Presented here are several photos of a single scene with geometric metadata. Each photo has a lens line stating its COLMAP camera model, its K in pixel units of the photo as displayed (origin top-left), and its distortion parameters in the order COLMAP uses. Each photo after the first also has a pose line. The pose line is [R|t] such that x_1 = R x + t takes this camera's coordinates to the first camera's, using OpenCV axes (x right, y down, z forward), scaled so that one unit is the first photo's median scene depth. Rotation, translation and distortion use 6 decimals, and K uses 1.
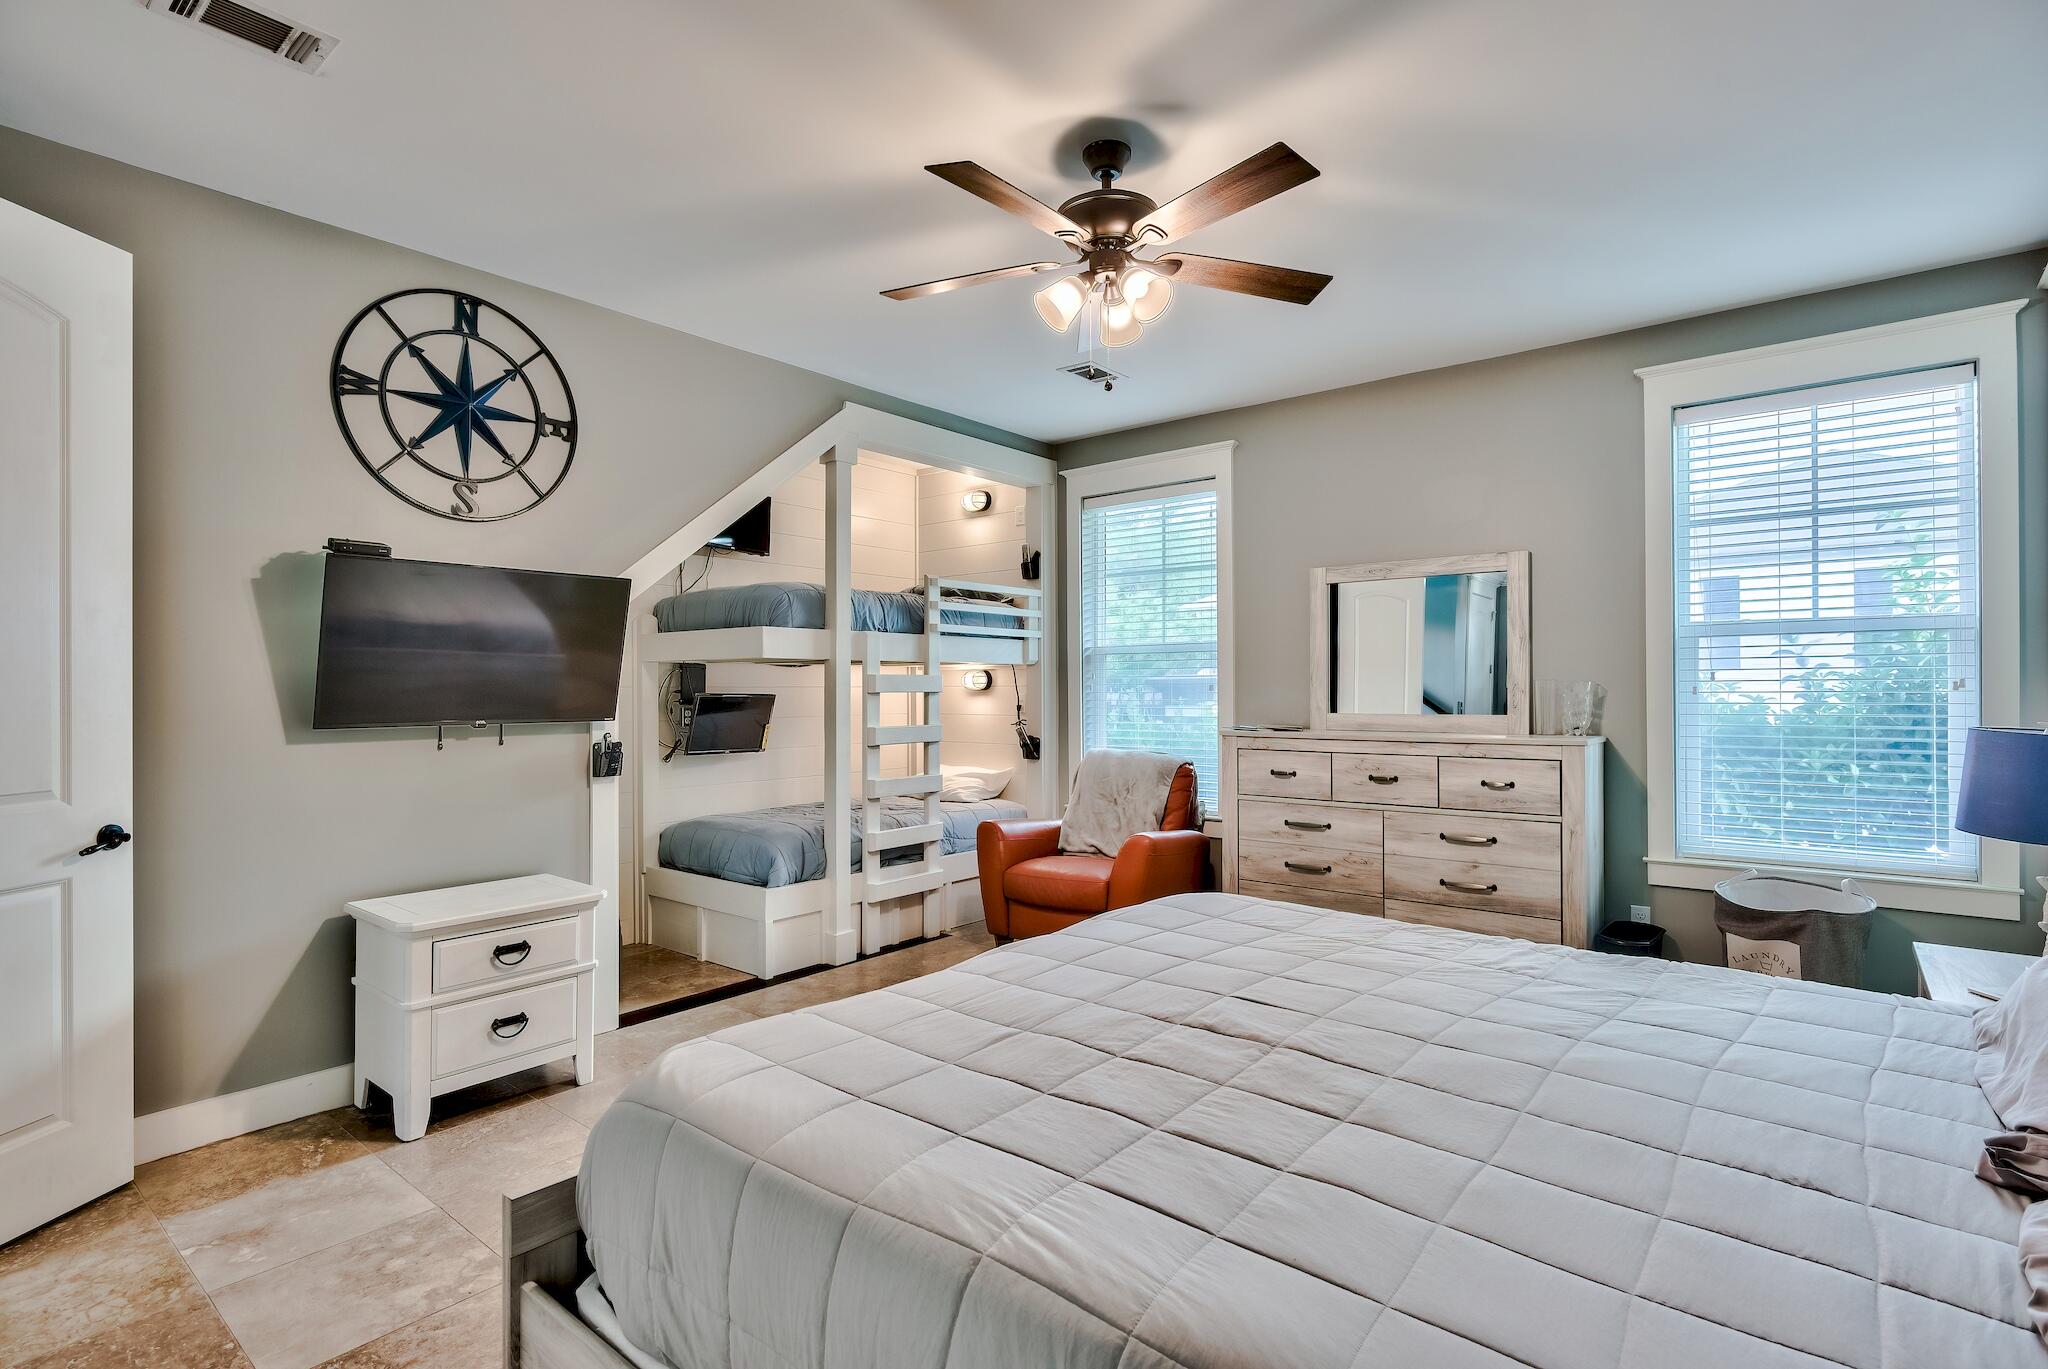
lens RADIAL K [[1027.4, 0, 1015.5], [0, 1027.4, 687.6], [0, 0, 1]] dist [0.054028, -0.000353]
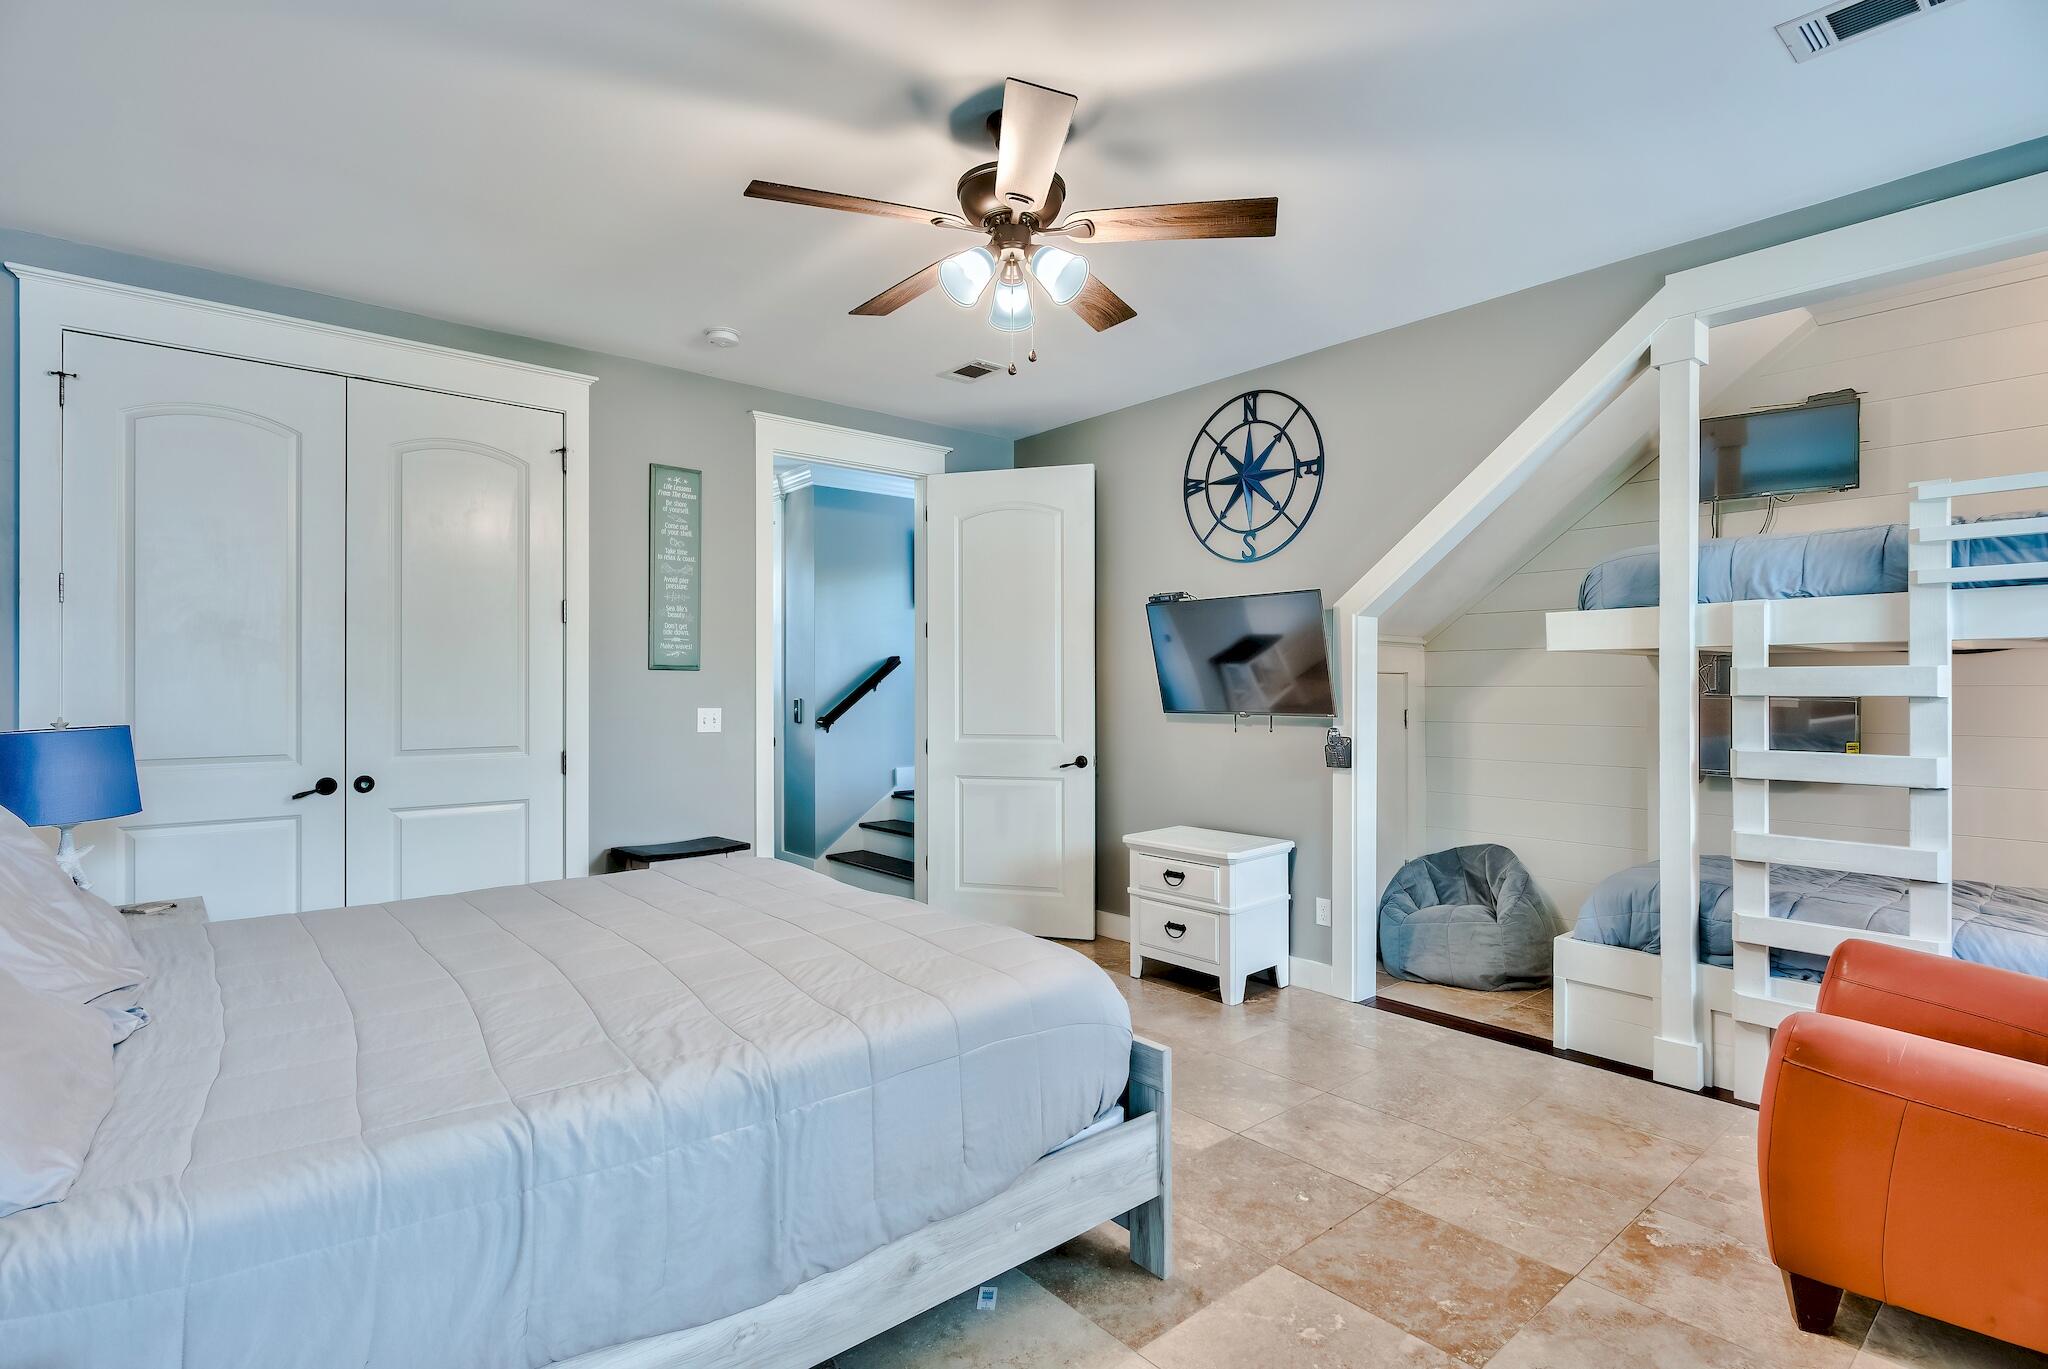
lens RADIAL K [[1027.4, 0, 1015.5], [0, 1027.4, 687.6], [0, 0, 1]] dist [0.054028, -0.000353]
pose [[-0.168670, 0.006432, -0.985652, 0.777736], [0.002019, 0.999979, 0.006180, -0.007617], [0.985671, -0.000947, -0.168679, 0.875684]]
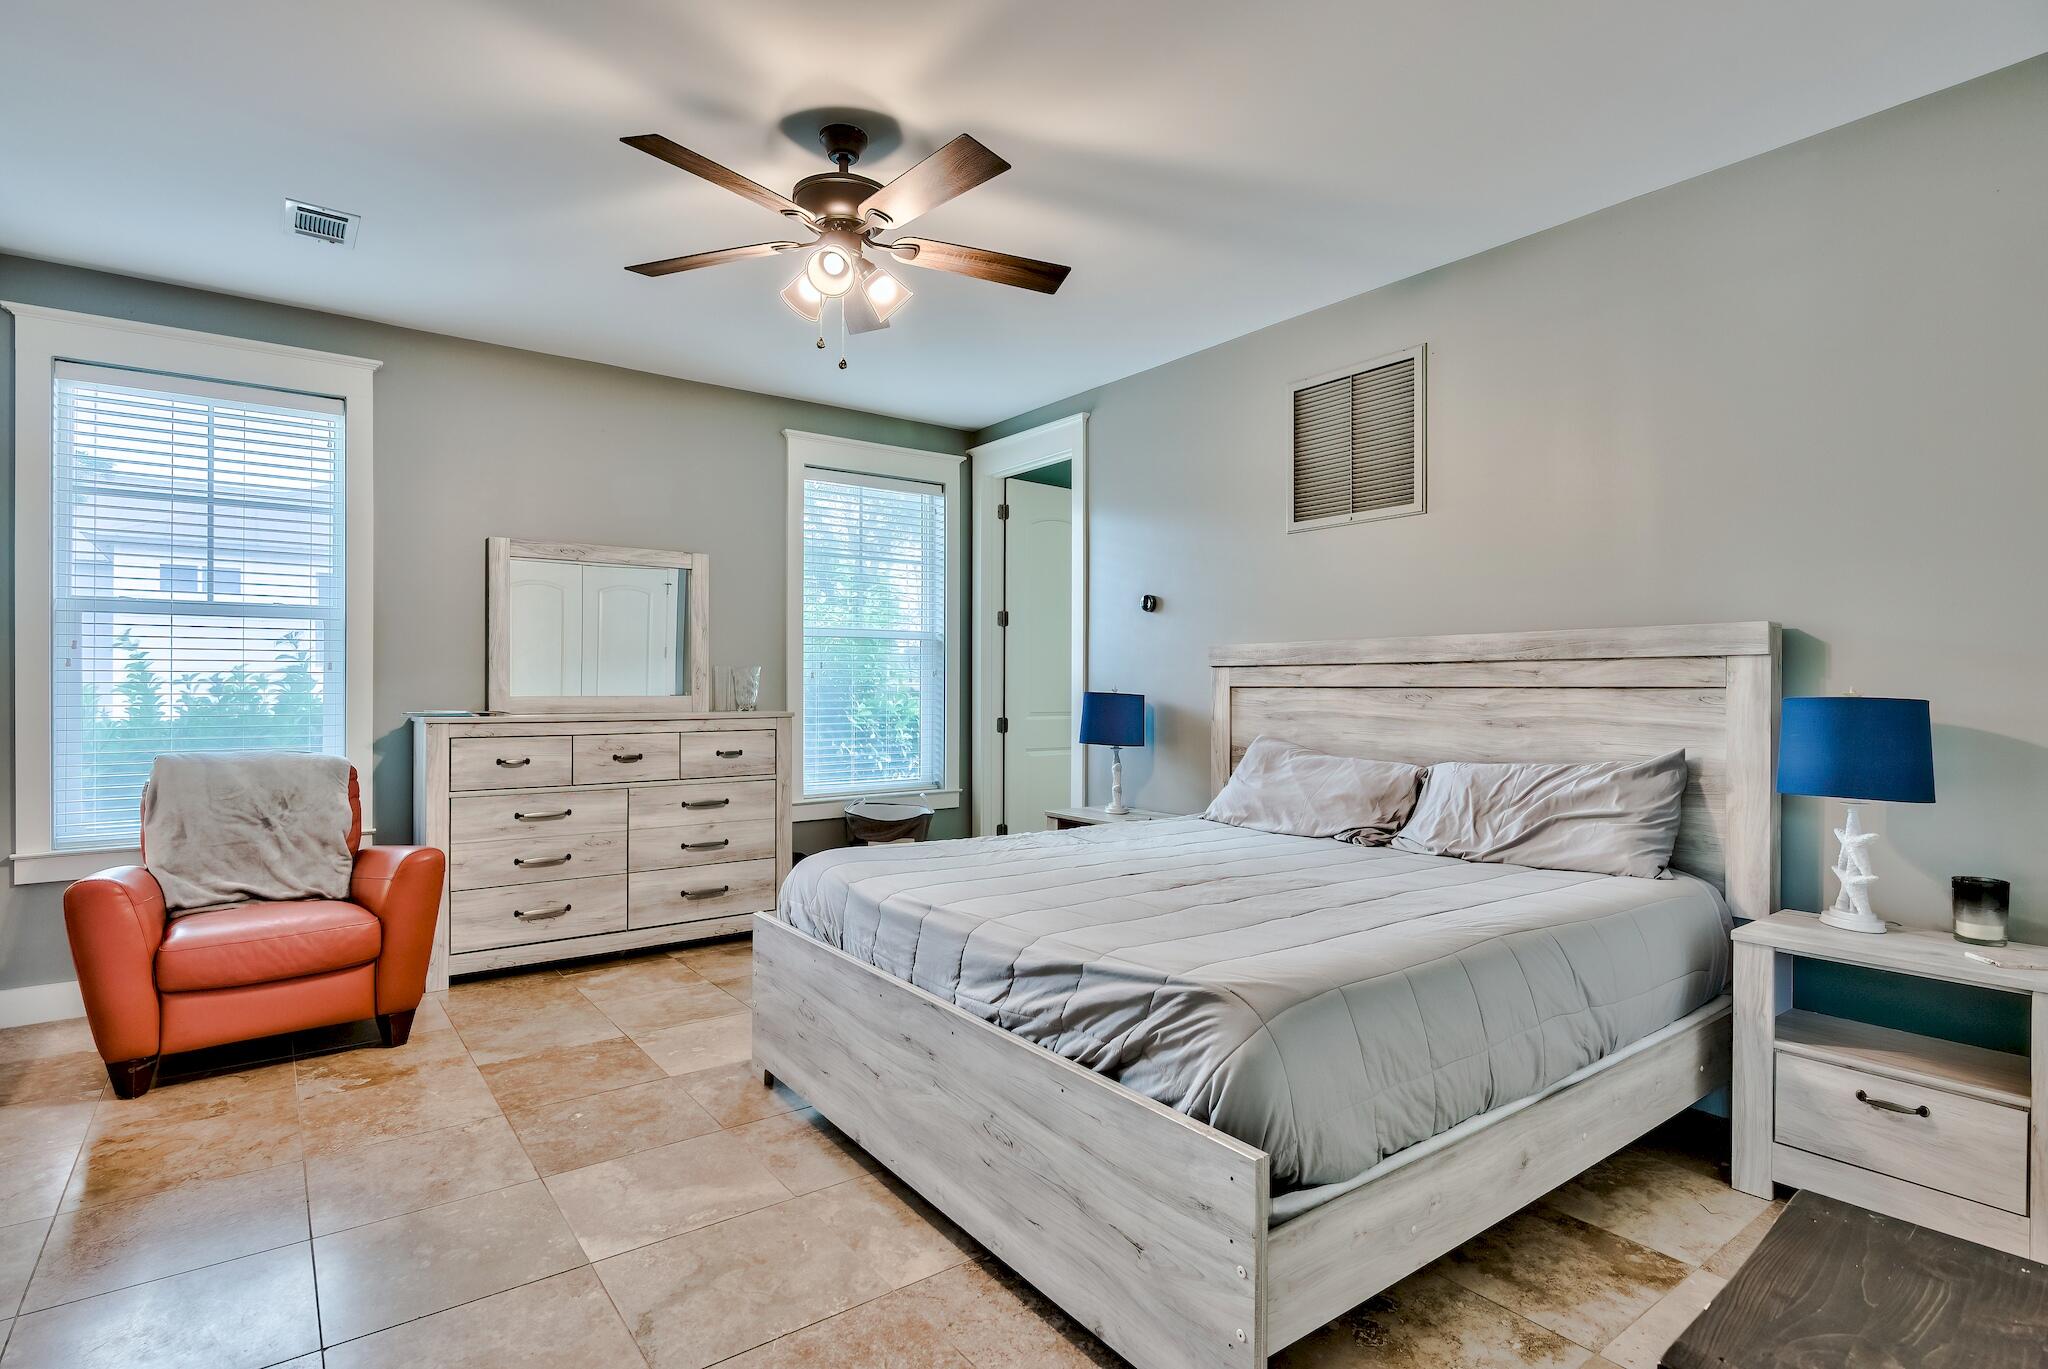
lens RADIAL K [[998.8, 0, 1018.3], [0, 998.8, 674.4], [0, 0, 1]] dist [-0.022650, -0.000078]
pose [[0.241248, 0.007996, 0.970431, -0.591312], [-0.016192, 0.999860, -0.004213, 0.004198], [-0.970328, -0.014697, 0.241344, 0.449188]]
